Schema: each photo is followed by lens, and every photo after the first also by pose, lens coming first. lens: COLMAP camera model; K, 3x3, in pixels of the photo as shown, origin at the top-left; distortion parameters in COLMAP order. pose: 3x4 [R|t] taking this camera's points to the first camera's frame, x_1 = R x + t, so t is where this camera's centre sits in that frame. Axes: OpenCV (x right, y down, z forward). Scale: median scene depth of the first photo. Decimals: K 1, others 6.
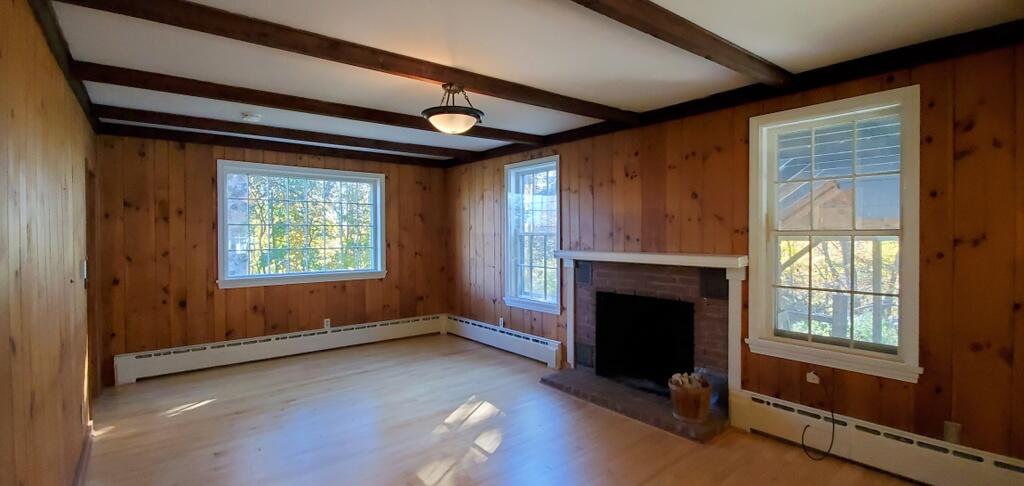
lens RADIAL K [[414.3, 0, 512.3], [0, 414.3, 234.6], [0, 0, 1]] dist [-0.000844, -0.000081]
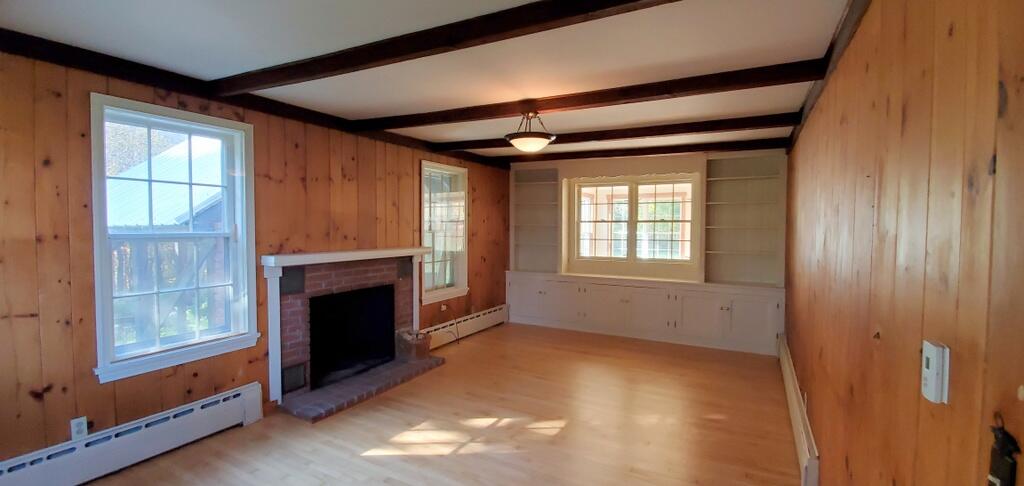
lens RADIAL K [[416.0, 0, 512.0], [0, 416.0, 243.0], [0, 0, 1]] dist [-0.000813, -0.000146]
pose [[-0.322975, -0.020168, 0.946193, -0.823406], [0.016194, 0.999509, 0.026832, 0.001791], [-0.946269, 0.023989, -0.322490, 0.917119]]
